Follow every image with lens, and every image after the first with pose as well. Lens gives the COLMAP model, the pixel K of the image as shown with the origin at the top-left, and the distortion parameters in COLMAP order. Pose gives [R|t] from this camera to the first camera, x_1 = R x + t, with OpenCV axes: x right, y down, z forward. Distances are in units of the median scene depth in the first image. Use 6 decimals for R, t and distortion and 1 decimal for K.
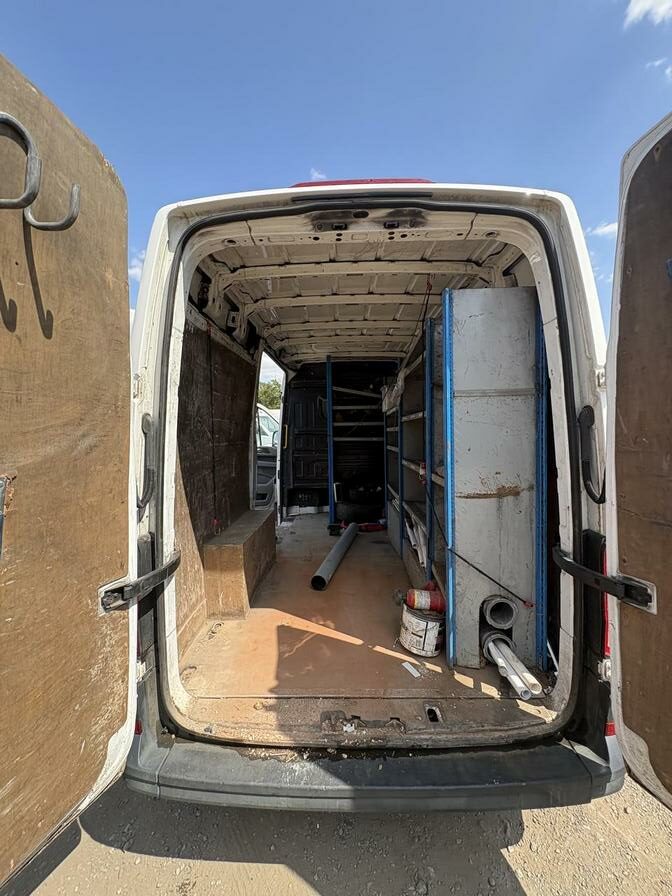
lens RADIAL K [[359.3, 0, 335.7], [0, 359.3, 446.0], [0, 0, 1]] dist [-0.002478, 0.000545]
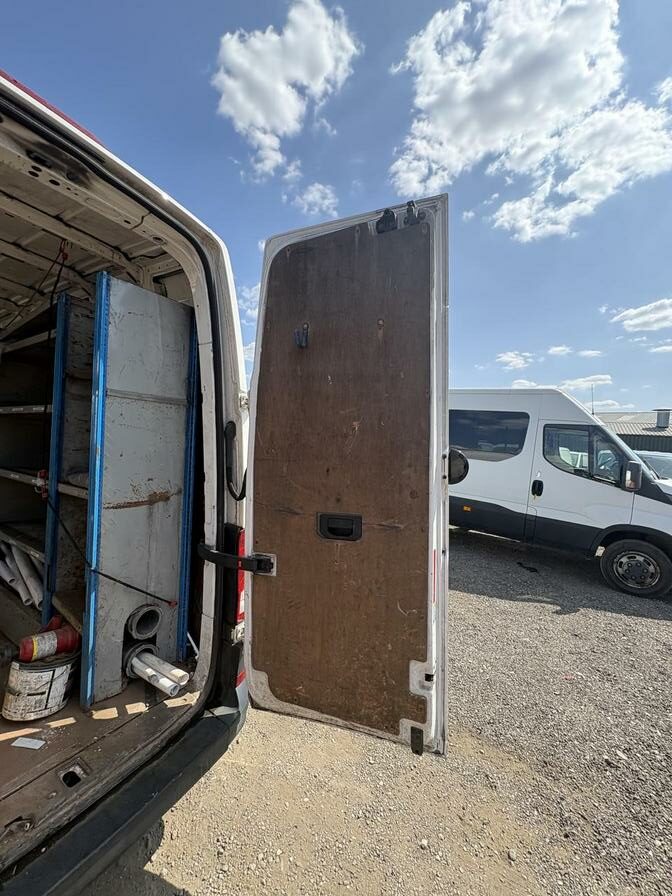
lens RADIAL K [[359.3, 0, 338.1], [0, 359.3, 445.5], [0, 0, 1]] dist [-0.002478, 0.000545]
pose [[0.505056, 0.039021, 0.862204, -0.153020], [-0.026157, 0.999211, -0.029900, -0.002231], [-0.862690, -0.007452, 0.505678, 0.062309]]
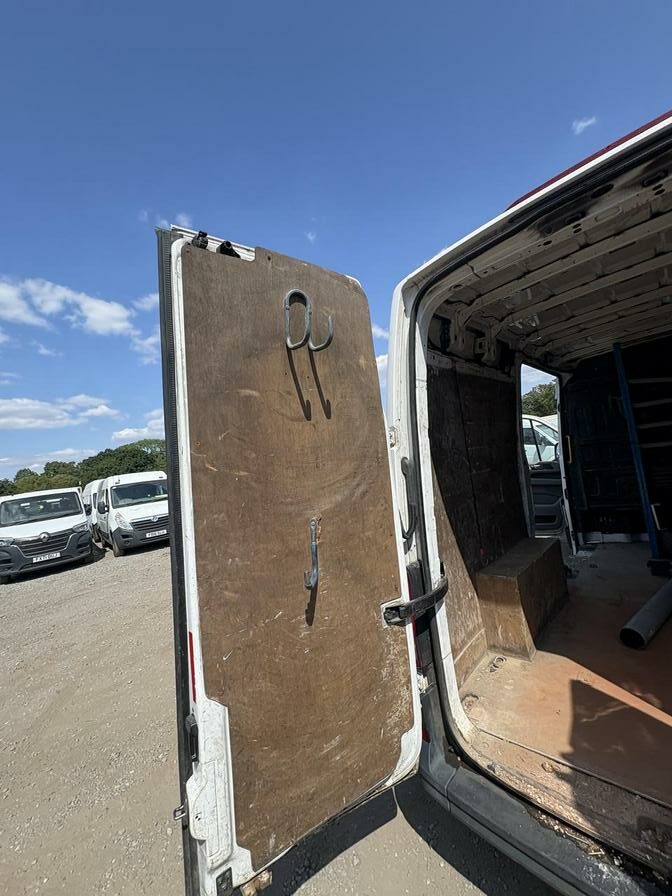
lens RADIAL K [[359.3, 0, 332.7], [0, 359.3, 444.5], [0, 0, 1]] dist [-0.002478, 0.000545]
pose [[0.722482, -0.122505, -0.680450, 0.108421], [0.090632, 0.992466, -0.082448, -0.054170], [0.685424, -0.002104, 0.728141, -0.021377]]
